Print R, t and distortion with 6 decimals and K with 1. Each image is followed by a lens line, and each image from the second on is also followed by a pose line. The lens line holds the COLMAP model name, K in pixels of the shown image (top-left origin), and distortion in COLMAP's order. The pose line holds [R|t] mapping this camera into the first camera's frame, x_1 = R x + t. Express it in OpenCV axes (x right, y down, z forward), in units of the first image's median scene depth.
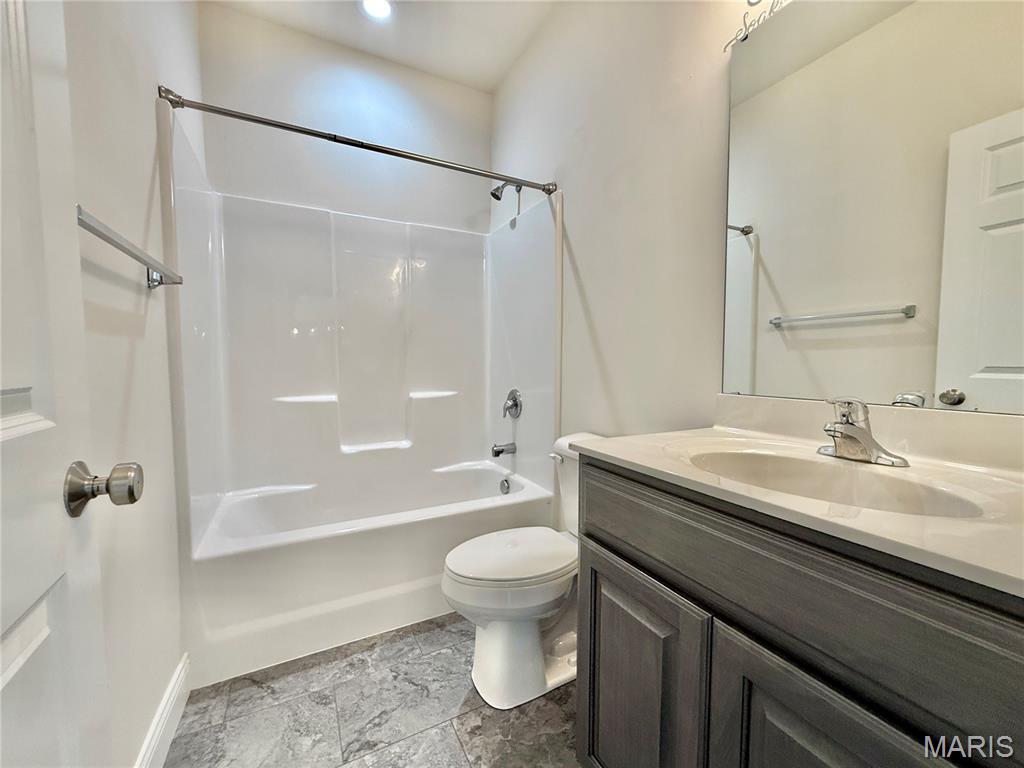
lens RADIAL K [[409.0, 0, 509.6], [0, 409.0, 385.8], [0, 0, 1]] dist [0.002255, -0.000502]
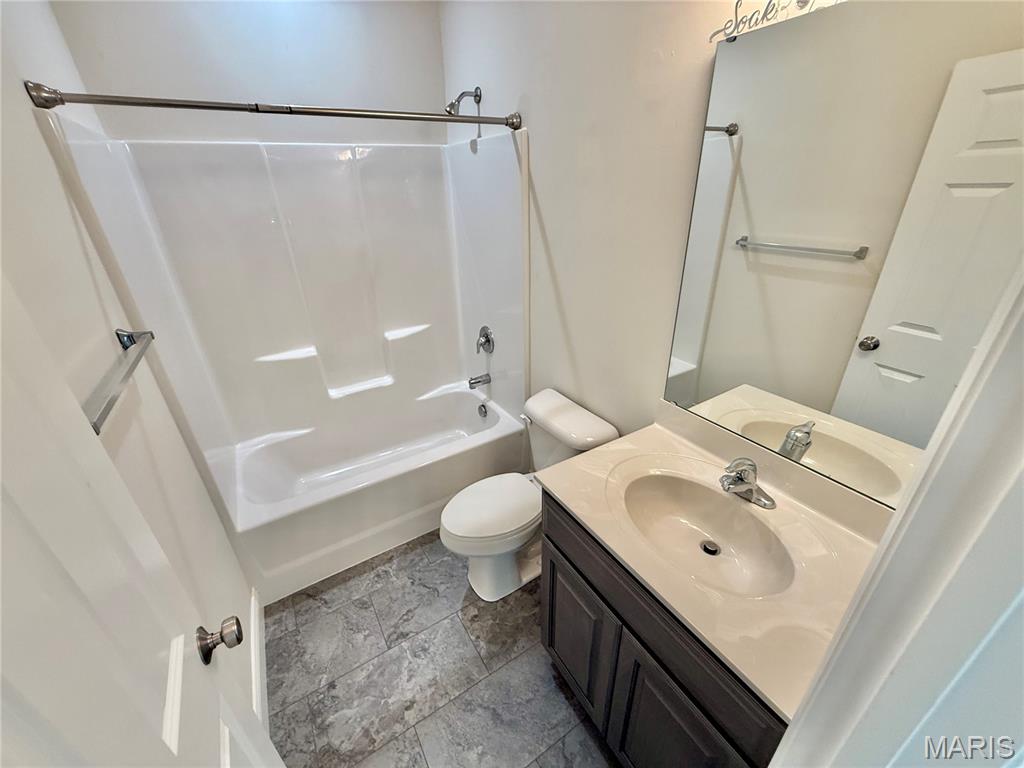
lens RADIAL K [[409.0, 0, 509.6], [0, 409.0, 385.8], [0, 0, 1]] dist [0.002255, -0.000502]
pose [[0.996847, -0.059756, 0.052200, 0.014171], [0.034797, 0.920491, 0.389211, -0.426679], [-0.071307, -0.386168, 0.919668, -0.033343]]
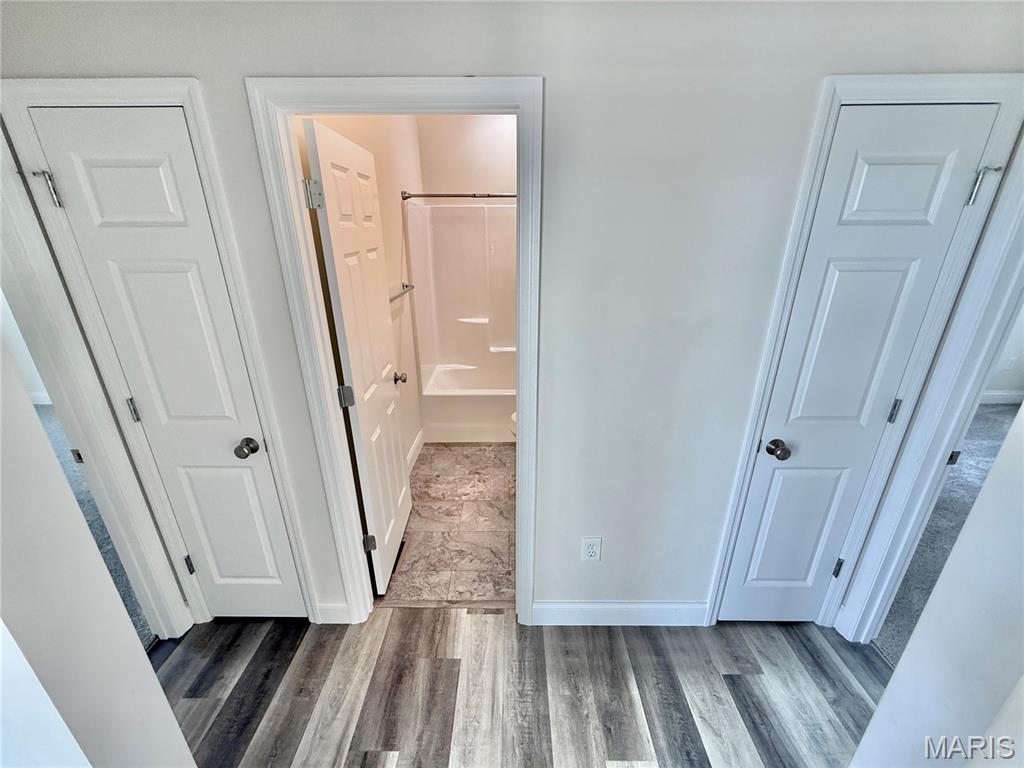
lens RADIAL K [[413.7, 0, 512.0], [0, 413.7, 384.0], [0, 0, 1]] dist [0.000021, -0.000027]
pose [[0.888761, 0.162421, -0.428629, 0.744590], [-0.024895, 0.950839, 0.308683, -0.409754], [0.457694, -0.263675, 0.849113, -0.836073]]
